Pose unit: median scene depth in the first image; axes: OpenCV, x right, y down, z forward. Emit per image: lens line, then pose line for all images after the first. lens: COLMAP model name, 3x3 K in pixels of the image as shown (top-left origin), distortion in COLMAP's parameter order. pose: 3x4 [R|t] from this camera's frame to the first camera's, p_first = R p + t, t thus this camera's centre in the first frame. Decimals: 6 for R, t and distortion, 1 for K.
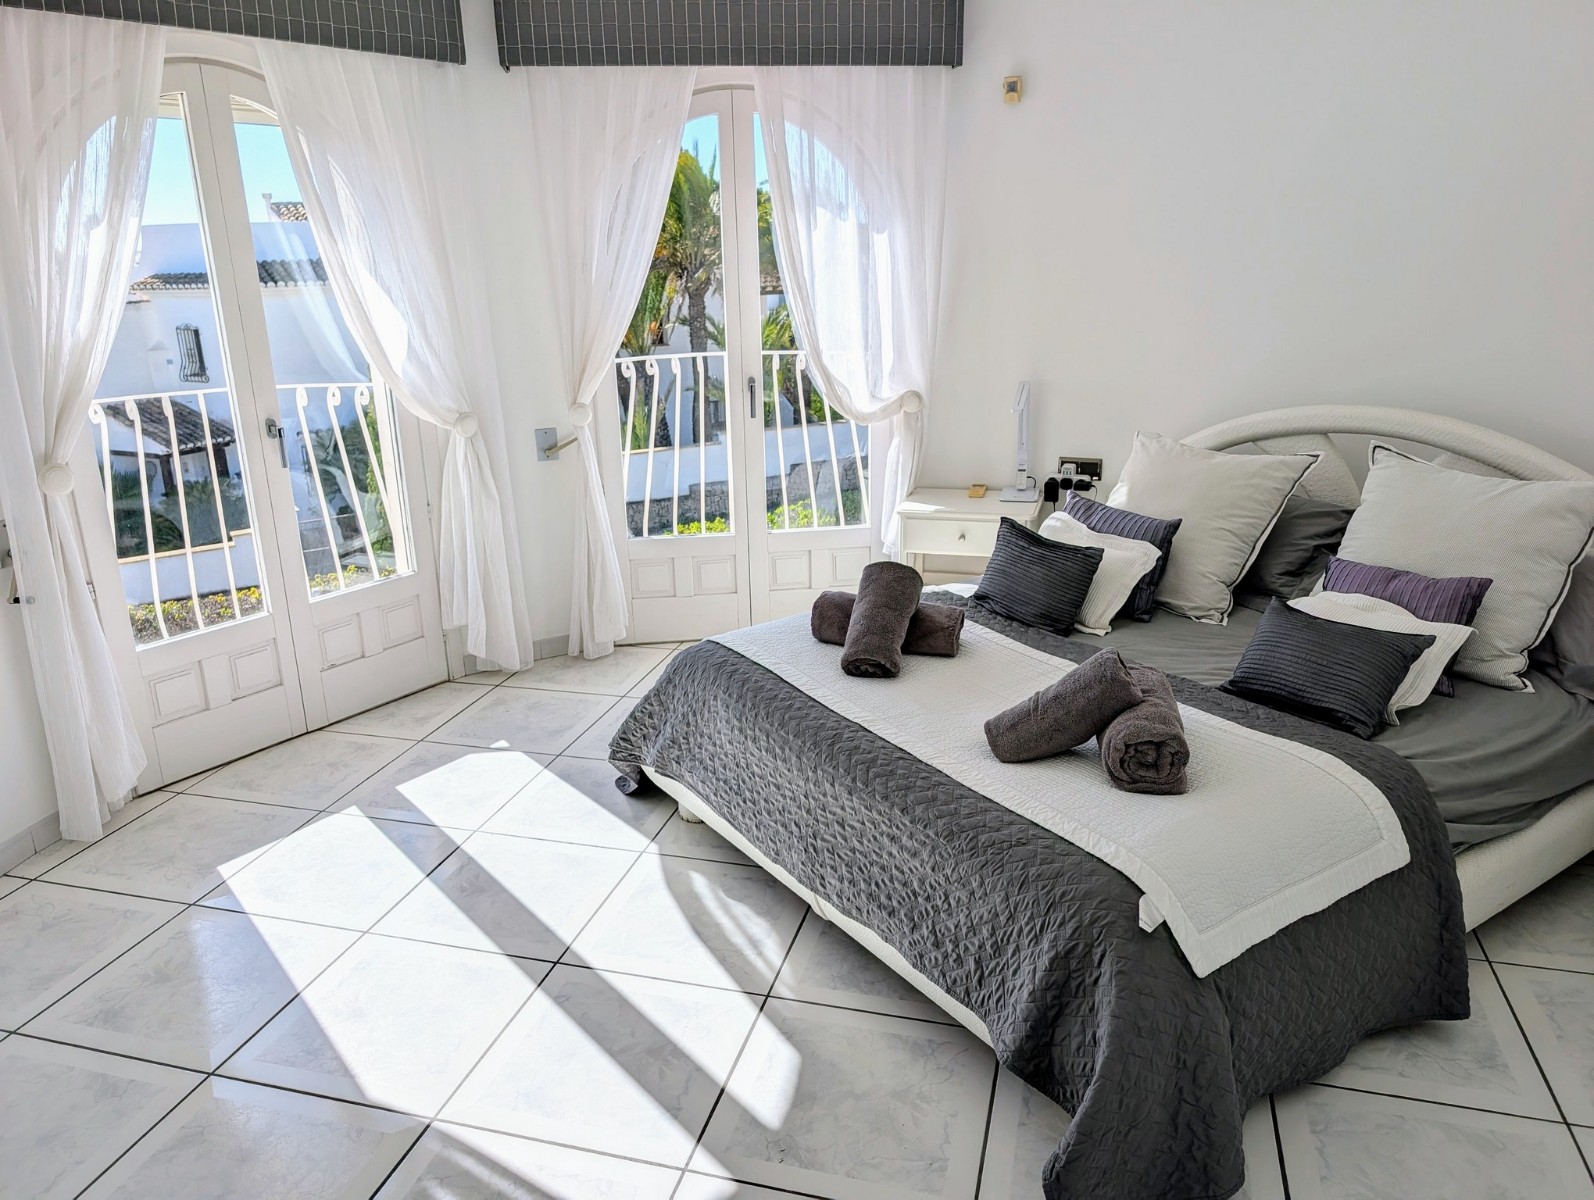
lens RADIAL K [[1148.7, 0, 789.2], [0, 1148.7, 598.6], [0, 0, 1]] dist [0.016301, -0.012813]
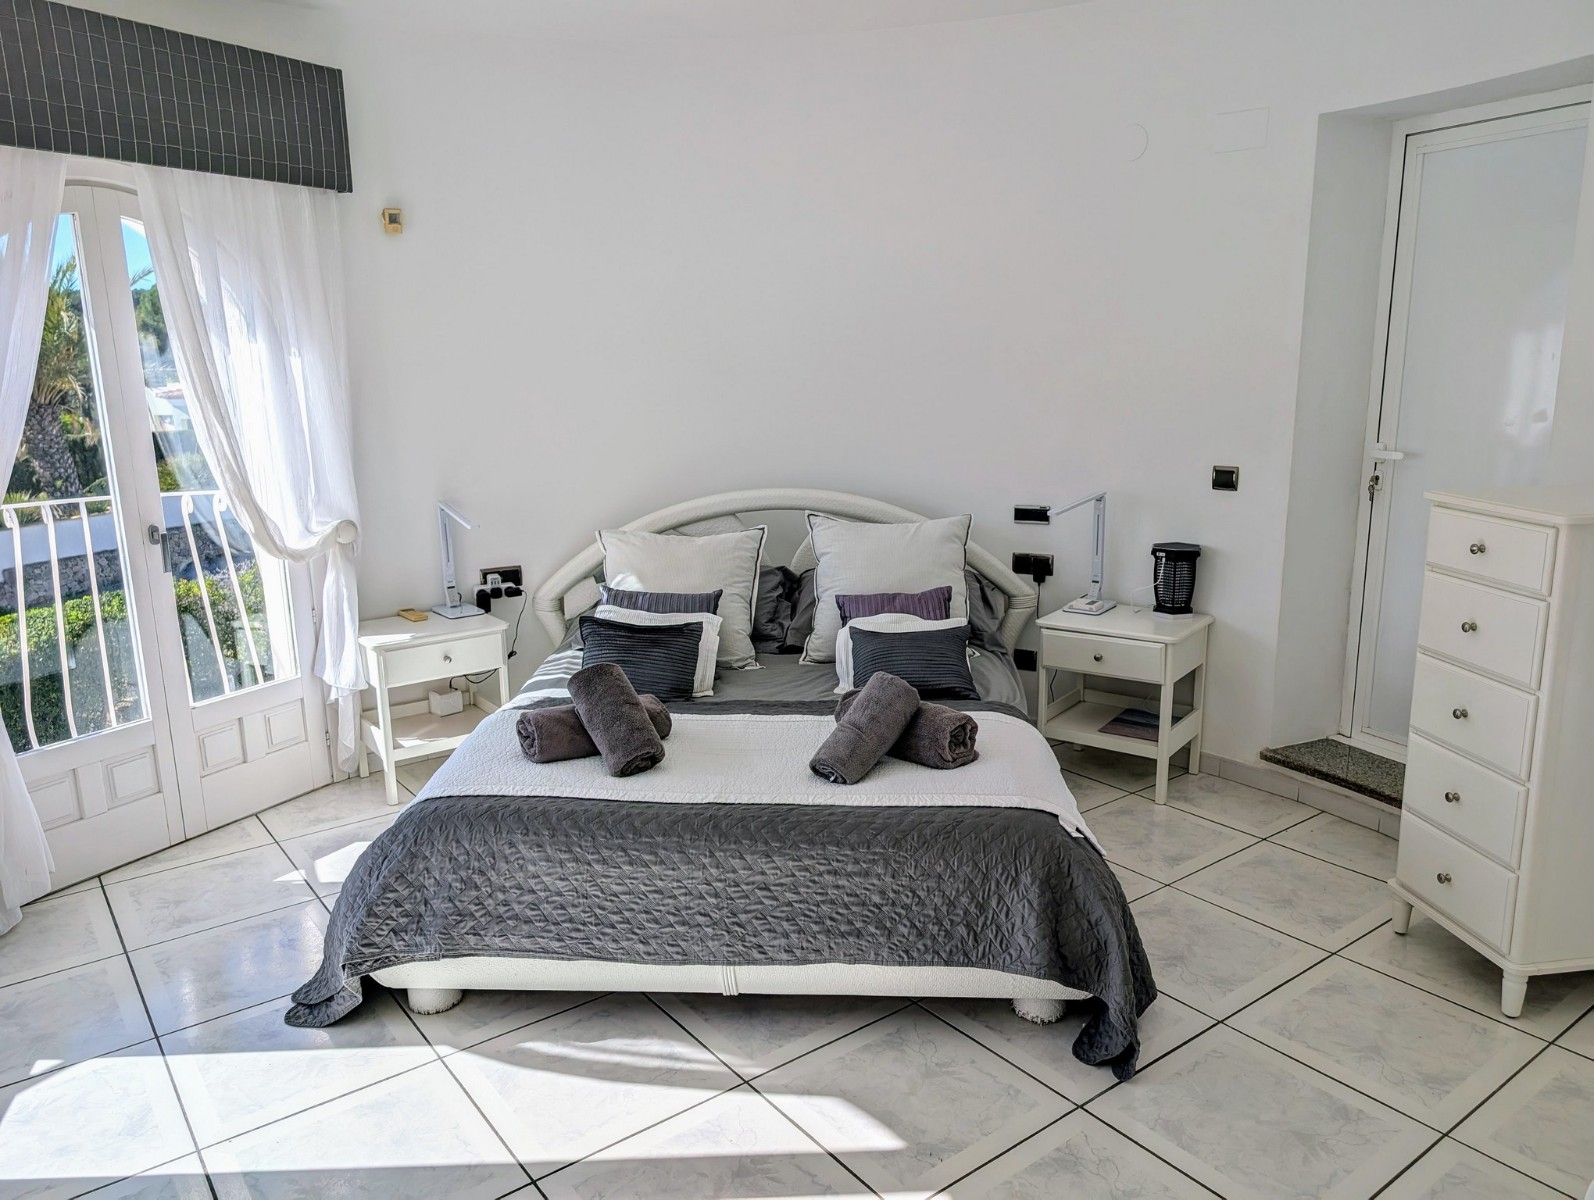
lens RADIAL K [[1148.7, 0, 755.7], [0, 1148.7, 620.6], [0, 0, 1]] dist [0.016301, -0.012813]
pose [[0.611507, -0.168667, 0.773053, -0.645725], [0.241576, 0.970164, 0.020580, -0.060331], [-0.753459, 0.174166, 0.634007, 0.245829]]
